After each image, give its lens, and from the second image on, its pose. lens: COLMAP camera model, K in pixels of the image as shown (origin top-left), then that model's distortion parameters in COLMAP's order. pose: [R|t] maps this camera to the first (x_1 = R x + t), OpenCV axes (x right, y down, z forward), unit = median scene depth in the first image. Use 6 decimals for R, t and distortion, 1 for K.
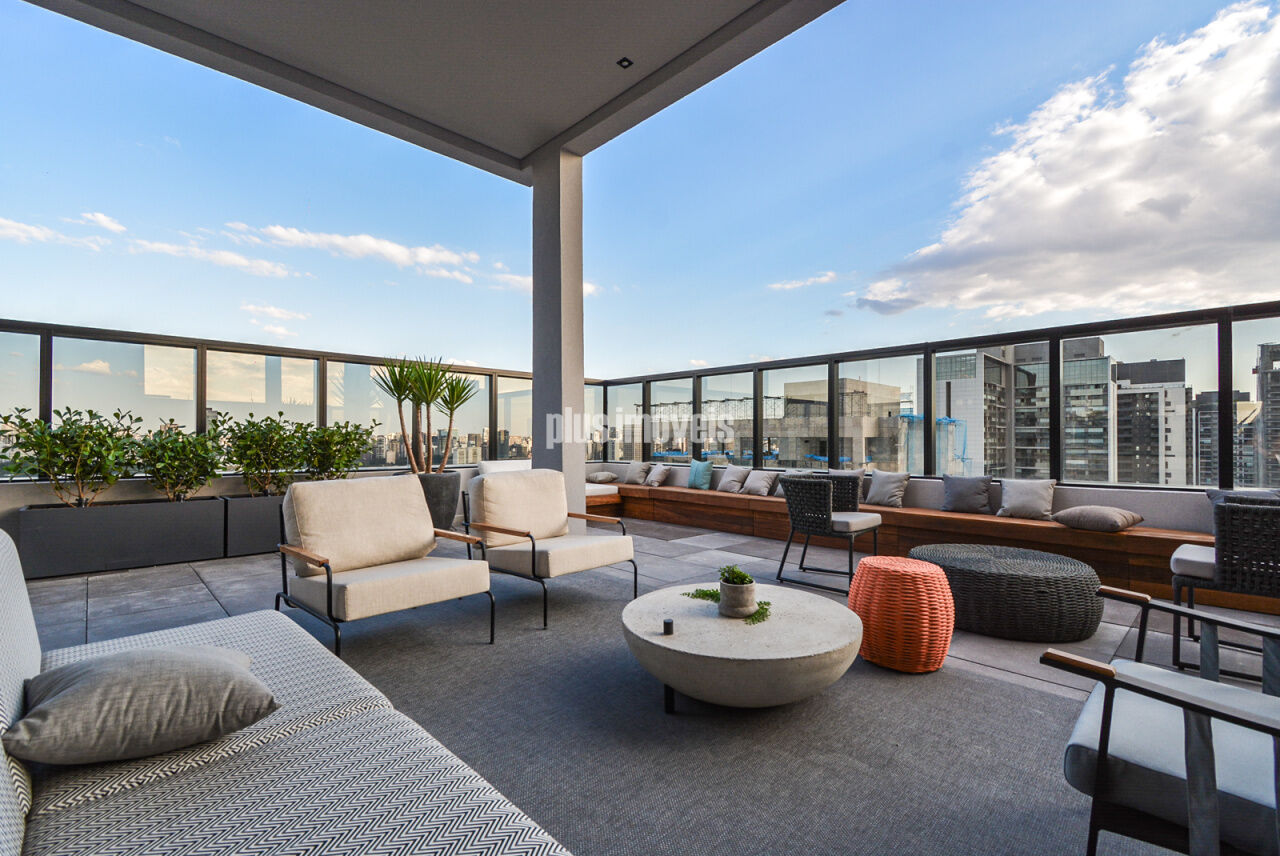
lens RADIAL K [[558.6, 0, 636.4], [0, 558.6, 434.0], [0, 0, 1]] dist [0.001637, -0.000306]
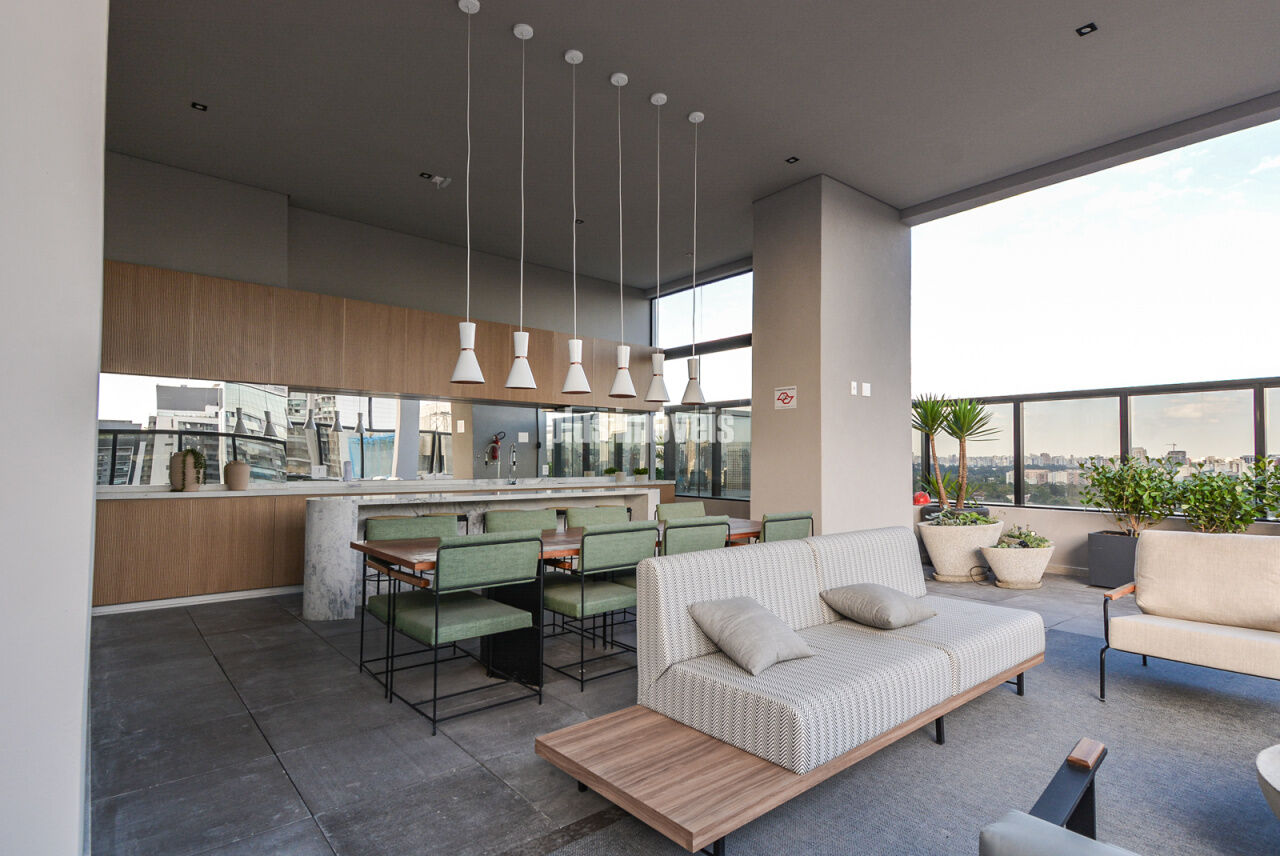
lens RADIAL K [[663.4, 0, 643.5], [0, 663.4, 446.2], [0, 0, 1]] dist [0.000668, 0.000293]
pose [[-0.078179, -0.024413, -0.996640, 0.450929], [0.008198, 0.999651, -0.025130, -0.031823], [0.996906, -0.010135, -0.077952, 0.053034]]
